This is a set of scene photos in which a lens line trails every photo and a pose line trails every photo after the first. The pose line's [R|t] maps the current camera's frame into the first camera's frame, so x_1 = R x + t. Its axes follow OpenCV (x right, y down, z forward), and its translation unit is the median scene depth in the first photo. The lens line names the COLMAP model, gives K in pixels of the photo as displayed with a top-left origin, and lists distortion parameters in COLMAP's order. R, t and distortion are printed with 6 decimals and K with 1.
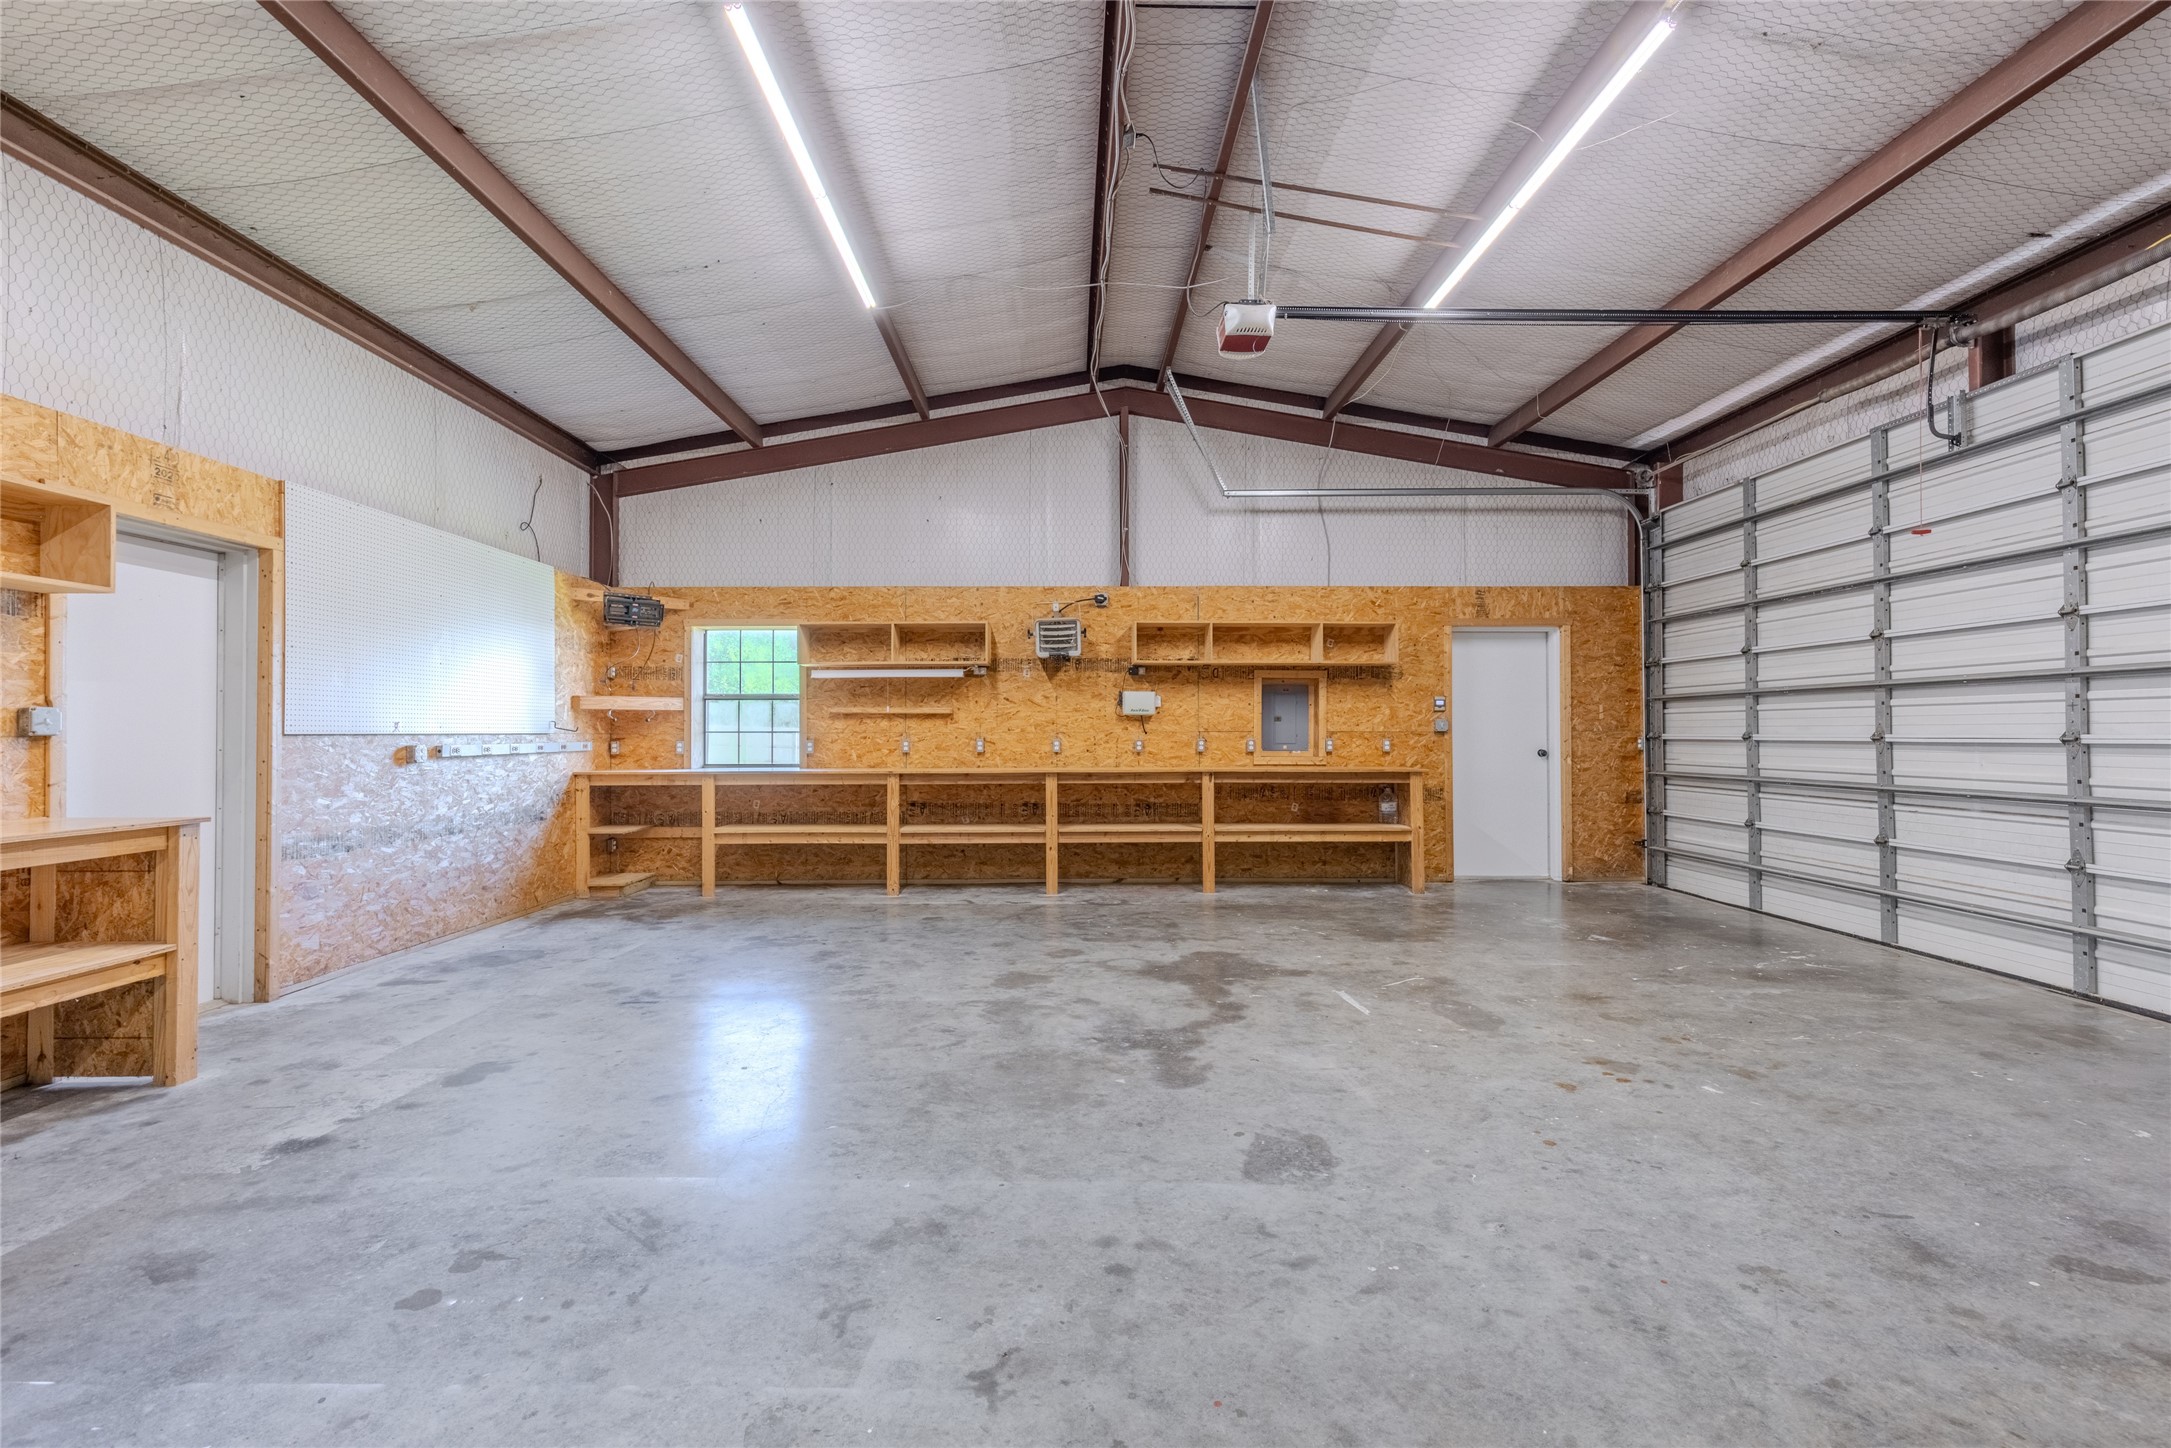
lens RADIAL K [[968.9, 0, 1084.3], [0, 968.9, 726.7], [0, 0, 1]] dist [0.008972, -0.001927]
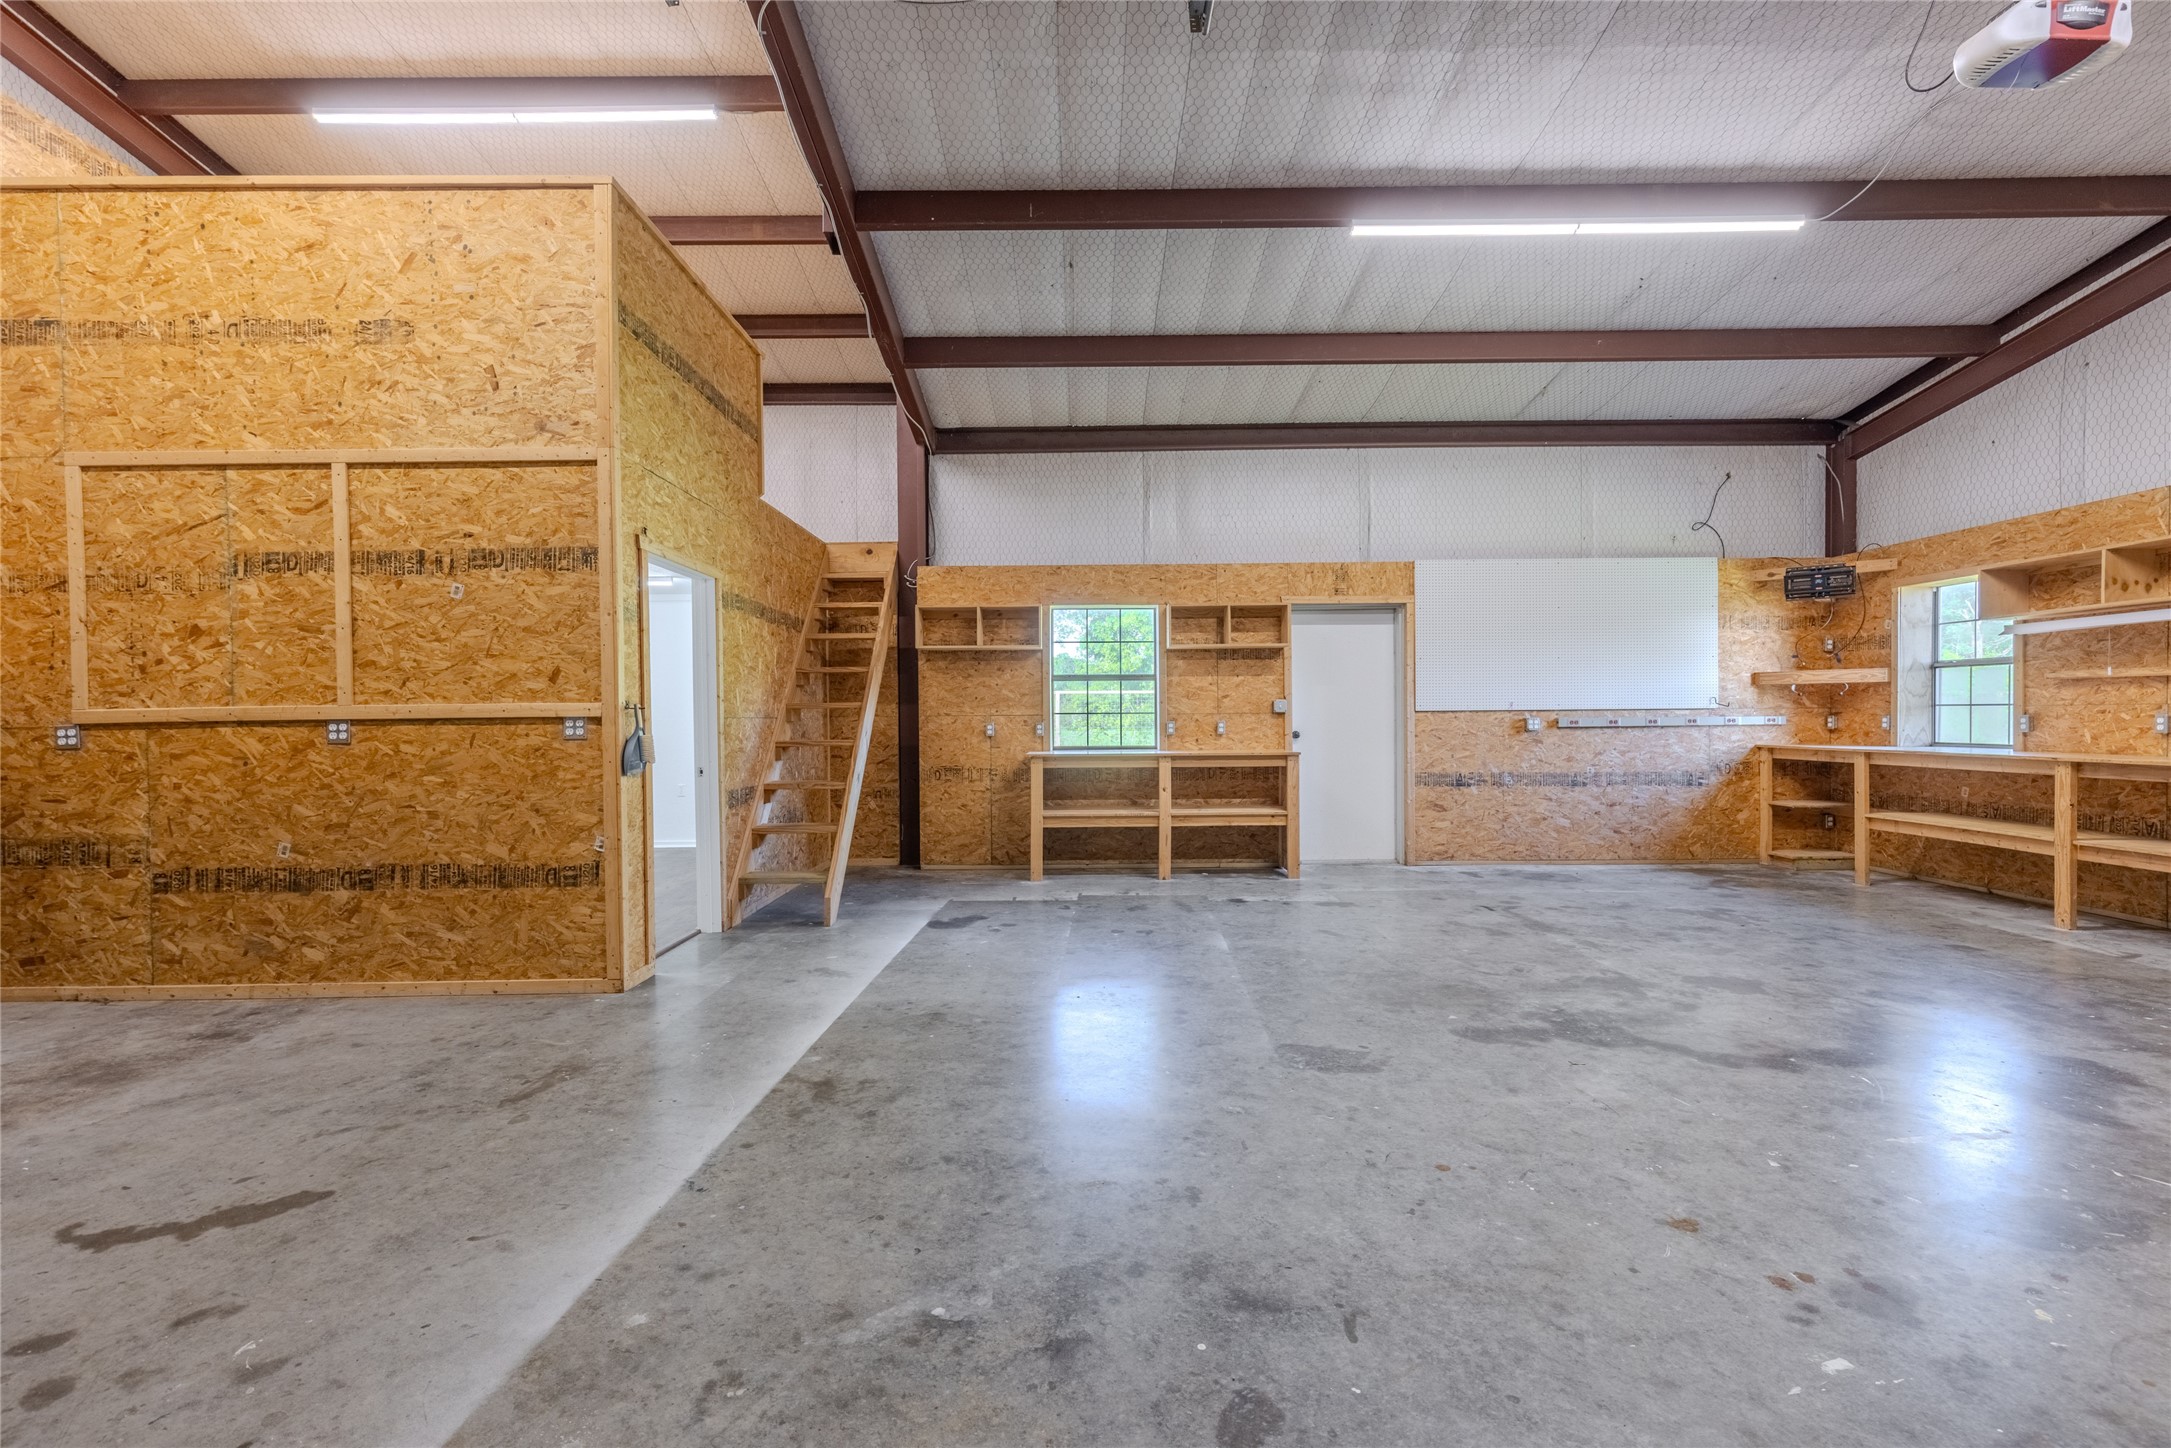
lens RADIAL K [[978.1, 0, 1078.9], [0, 978.1, 726.8], [0, 0, 1]] dist [0.010459, -0.000163]
pose [[-0.016545, 0.013805, -0.999768, 1.021034], [0.013262, 0.999820, 0.013586, 0.005278], [0.999775, -0.013034, -0.016725, 0.508413]]
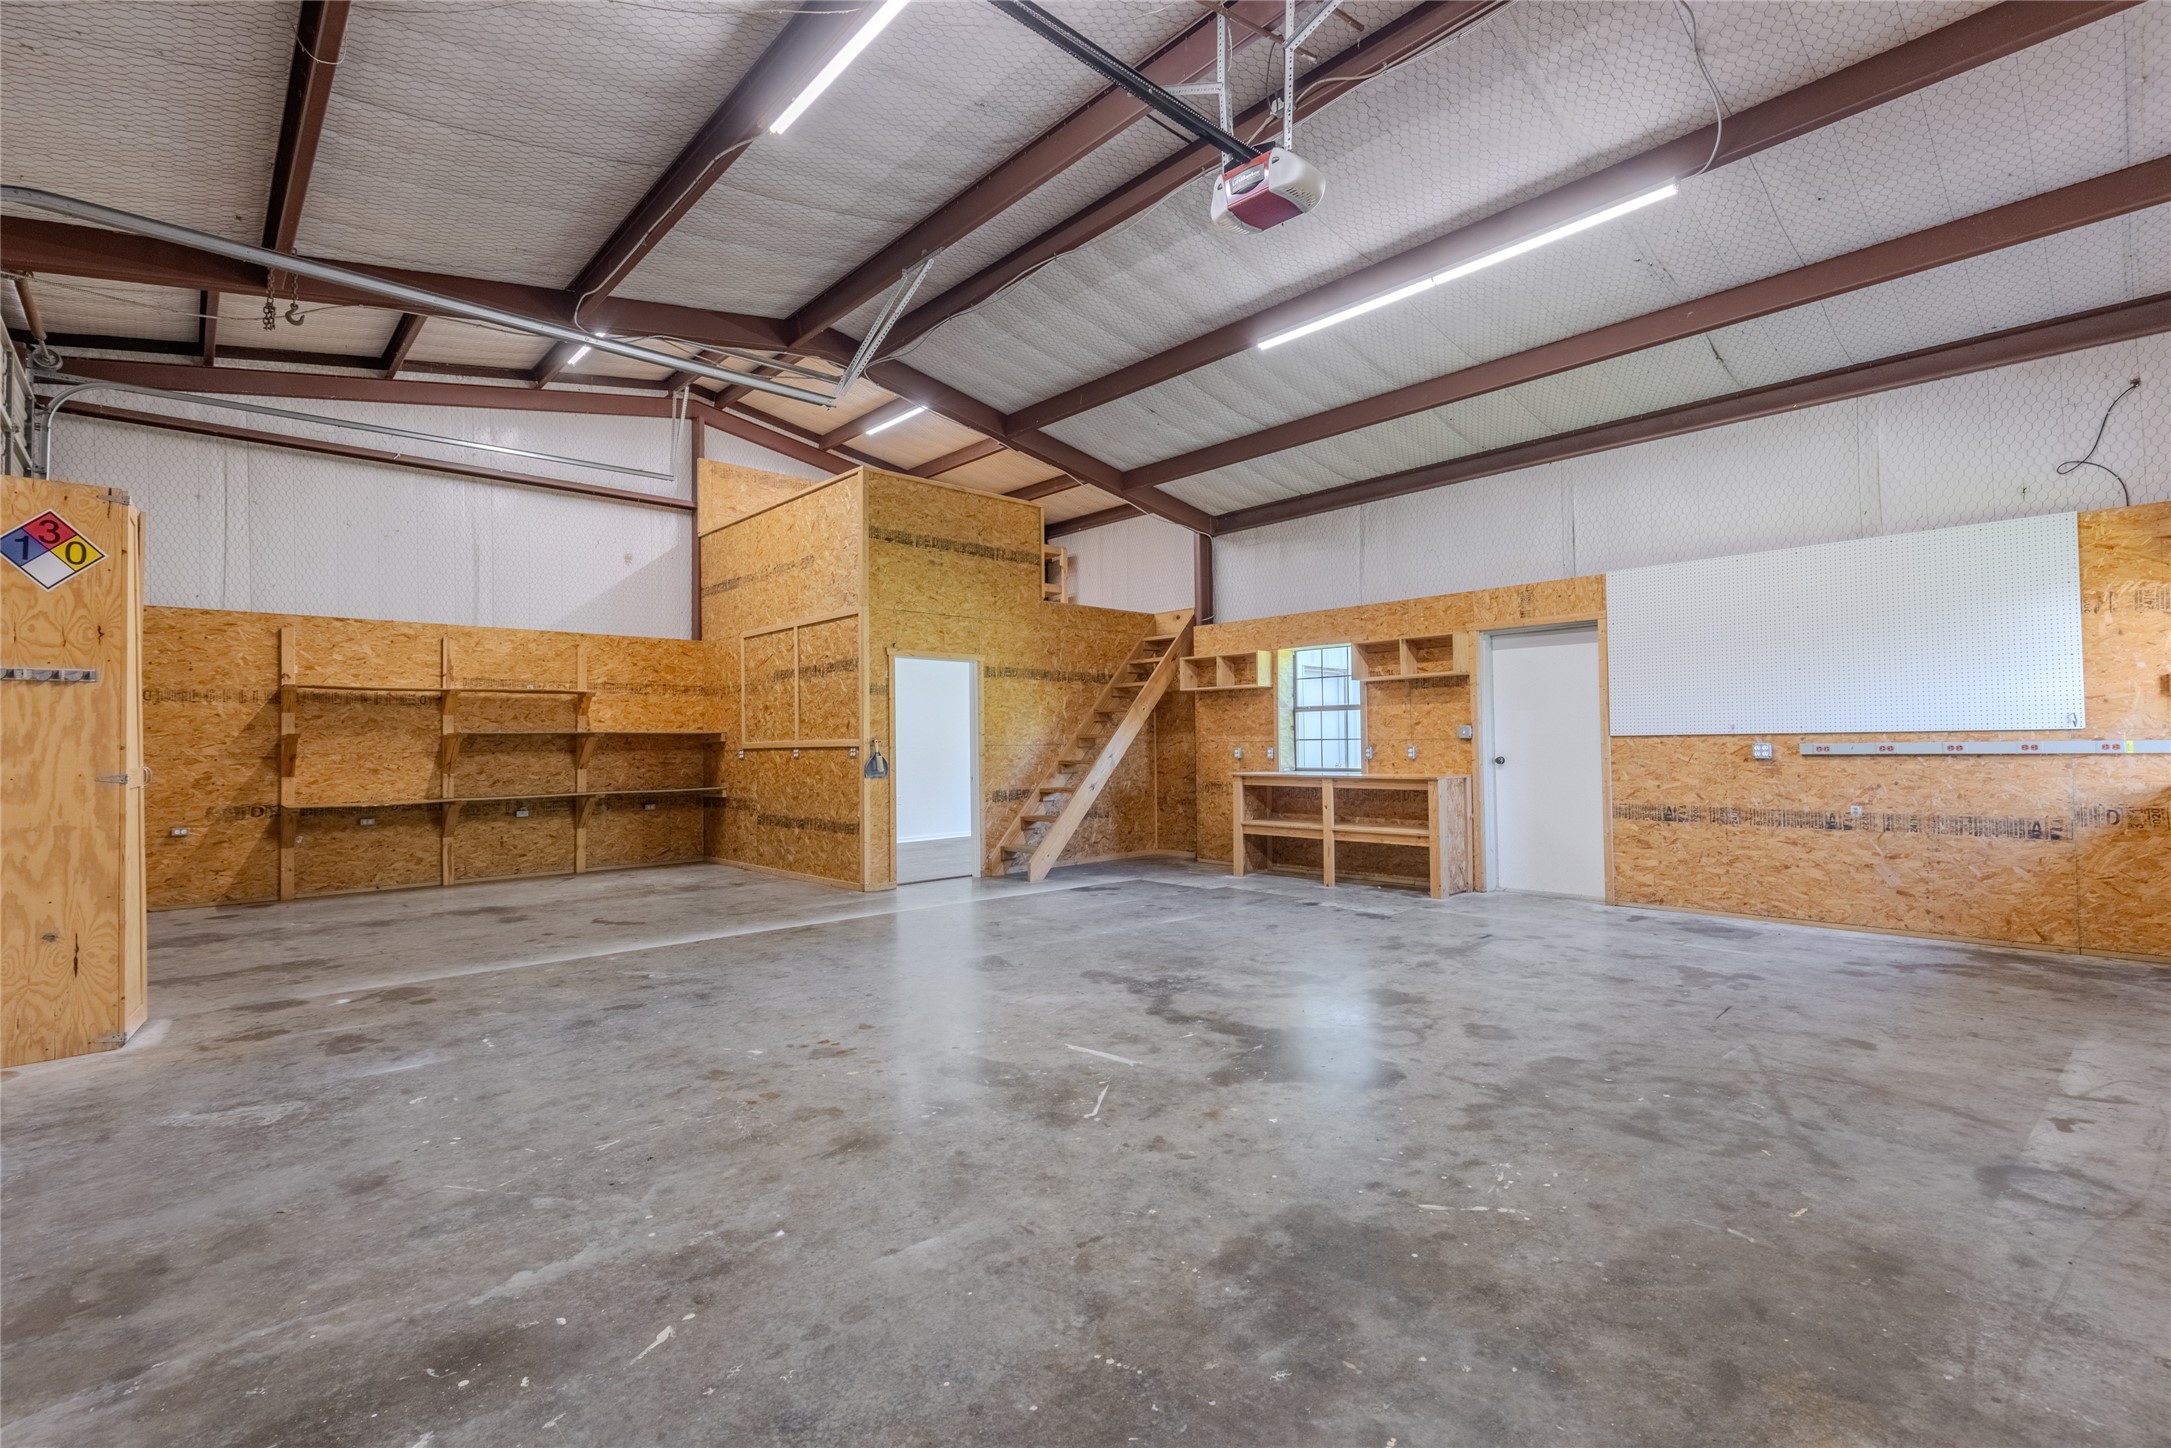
lens RADIAL K [[978.1, 0, 1078.9], [0, 978.1, 726.8], [0, 0, 1]] dist [0.010459, -0.000163]
pose [[-0.747564, 0.001341, -0.664189, 0.974277], [0.018738, 0.999643, -0.019072, 0.008709], [0.663926, -0.026703, -0.747322, 1.843122]]
